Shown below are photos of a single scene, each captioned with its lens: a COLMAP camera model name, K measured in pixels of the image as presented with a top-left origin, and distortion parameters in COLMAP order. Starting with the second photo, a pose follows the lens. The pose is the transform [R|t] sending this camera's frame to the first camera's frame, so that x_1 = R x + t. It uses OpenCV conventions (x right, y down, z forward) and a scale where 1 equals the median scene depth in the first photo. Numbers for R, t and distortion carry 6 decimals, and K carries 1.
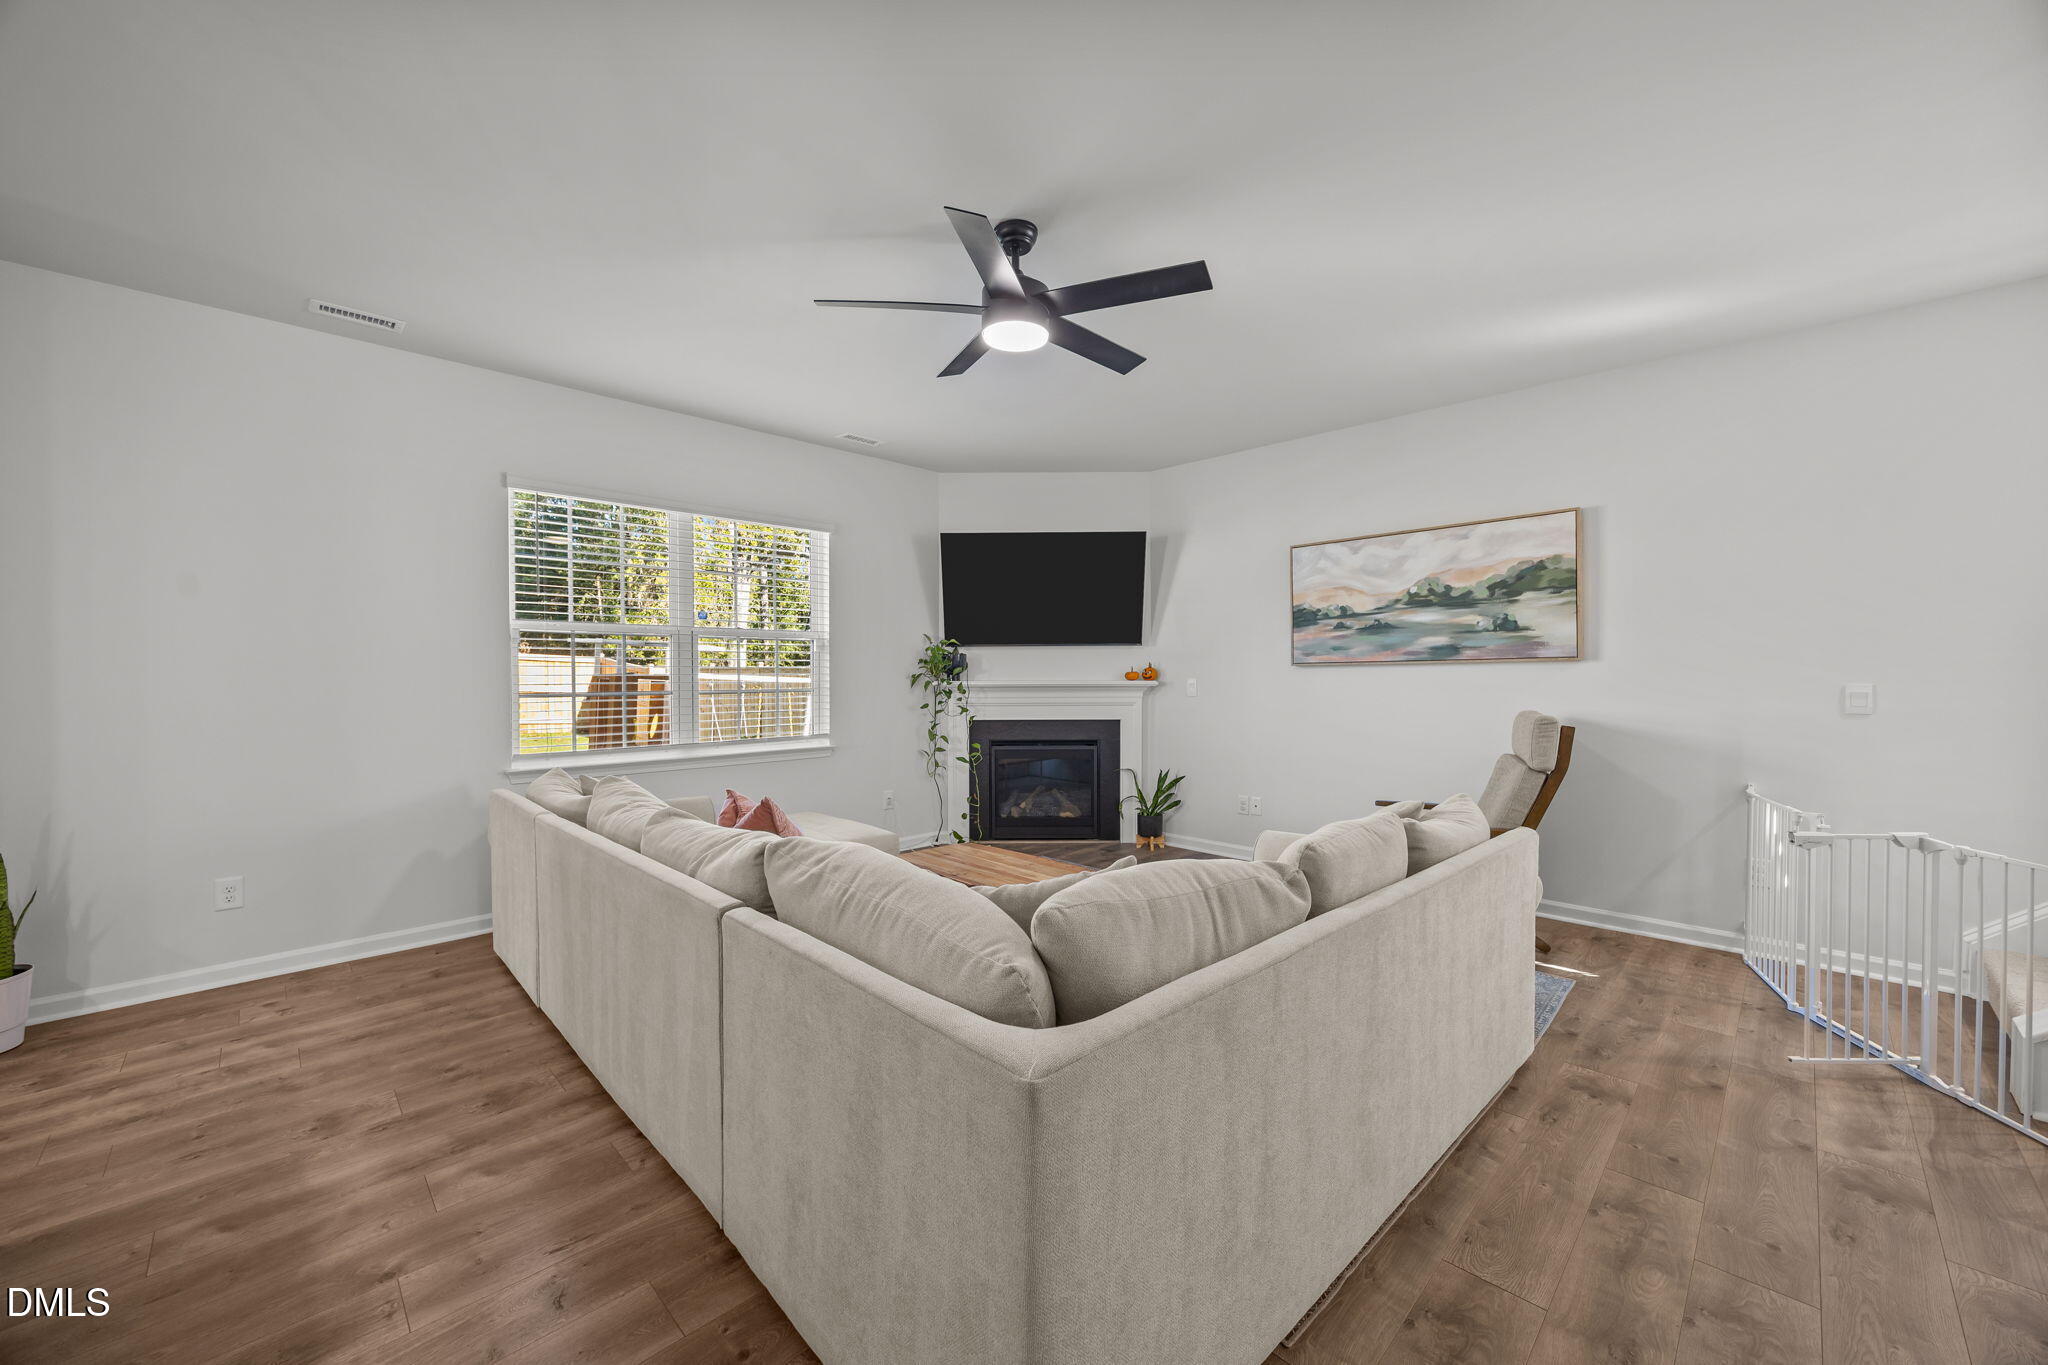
lens RADIAL K [[786.5, 0, 1026.4], [0, 786.5, 671.6], [0, 0, 1]] dist [-0.002371, -0.000114]
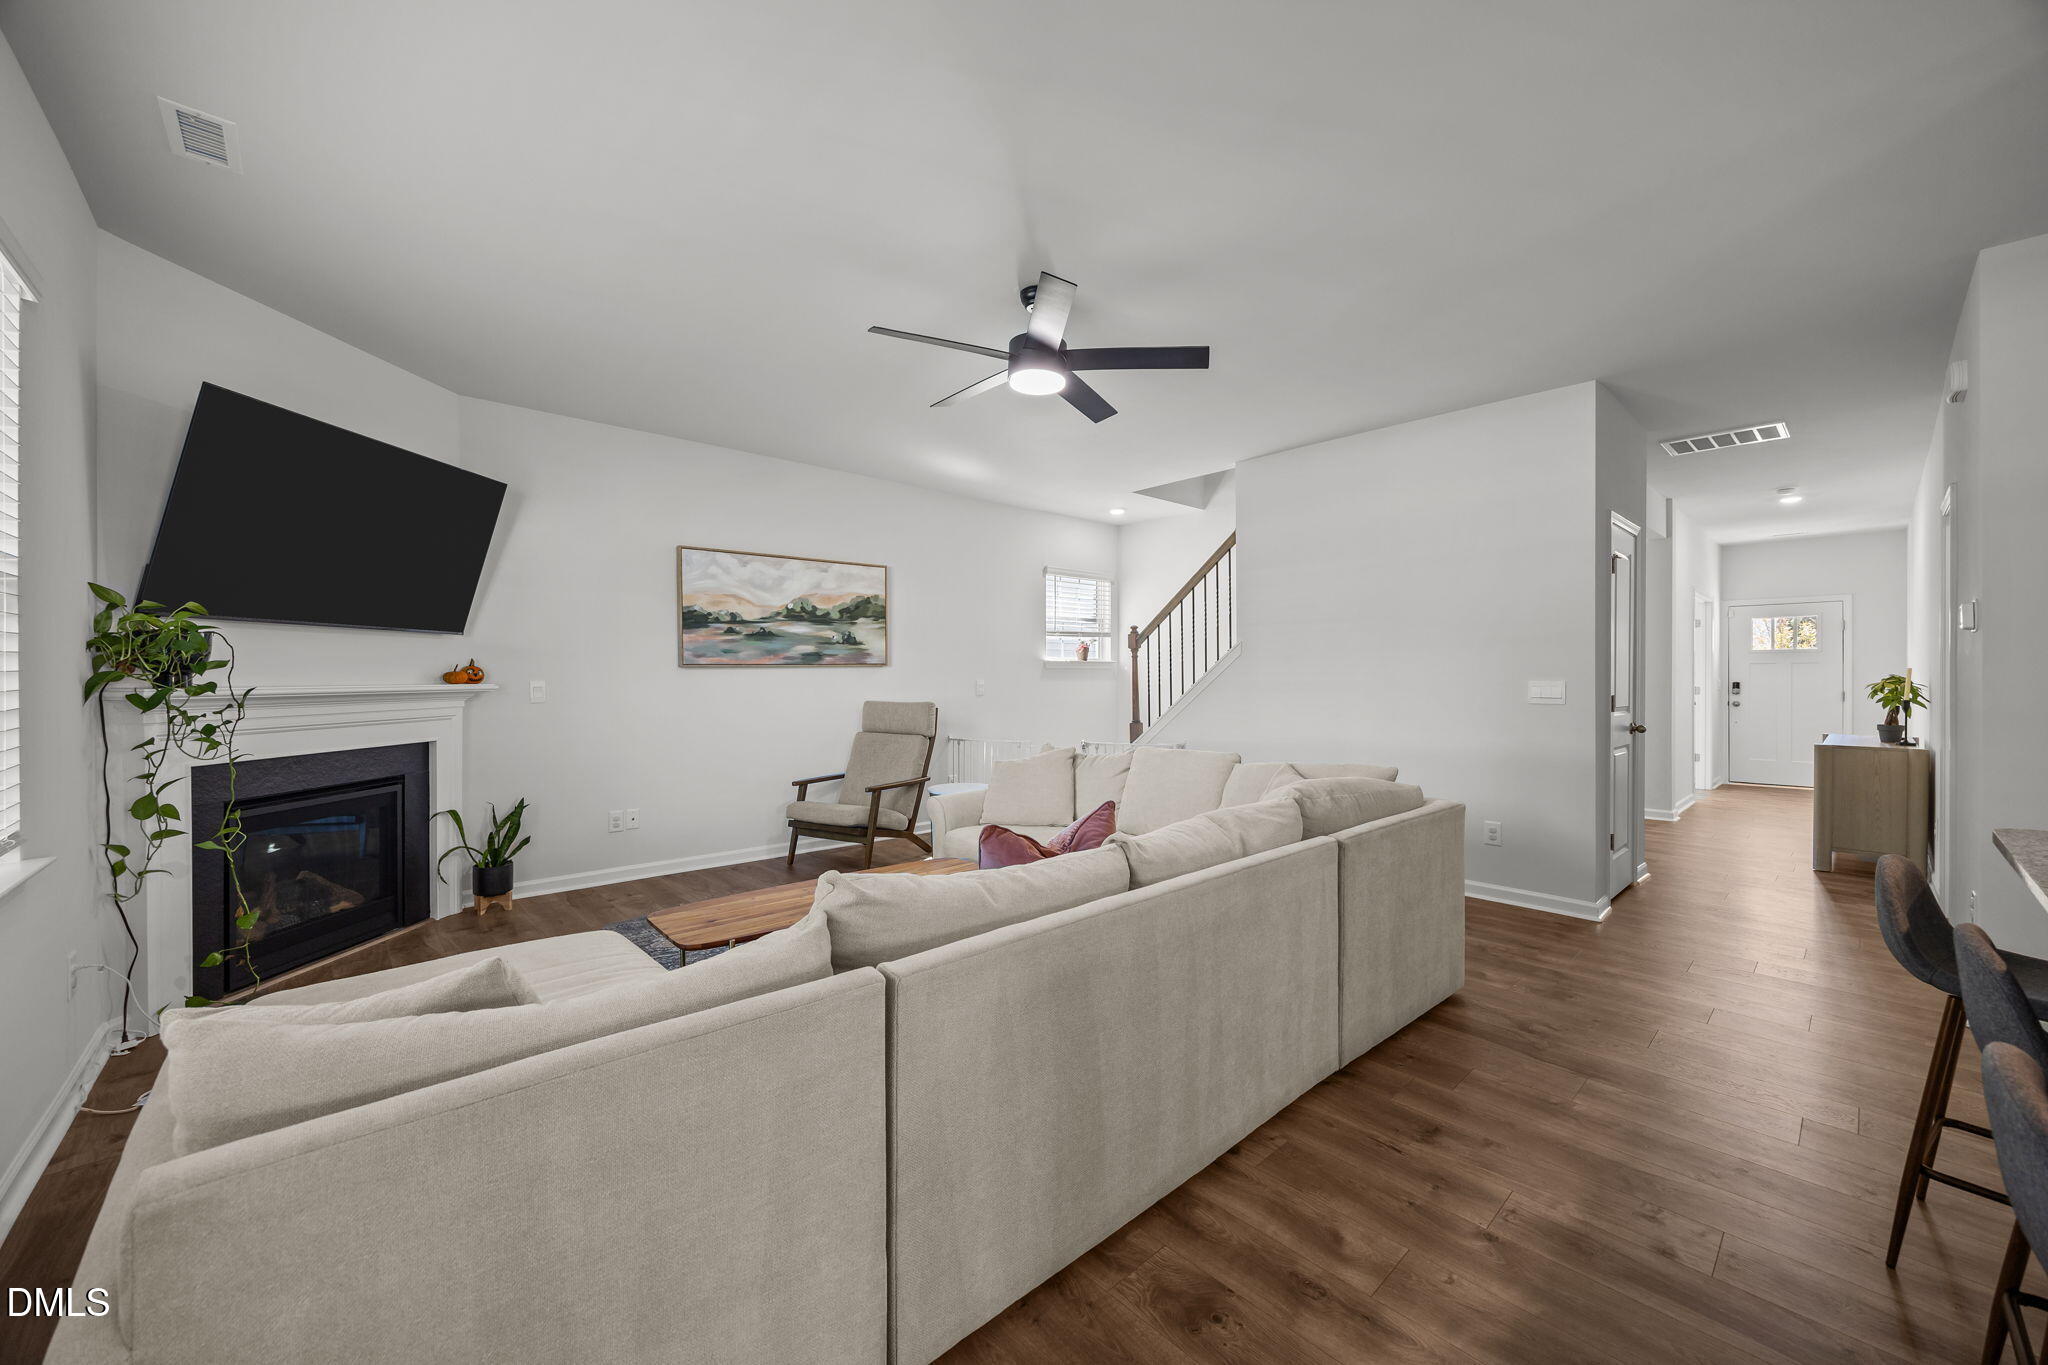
lens RADIAL K [[786.5, 0, 1026.4], [0, 786.5, 671.6], [0, 0, 1]] dist [-0.002371, -0.000114]
pose [[0.029331, 0.007836, 0.999539, -0.716306], [-0.000290, 0.999969, -0.007831, 0.007056], [-0.999570, -0.000060, 0.029332, 0.602232]]
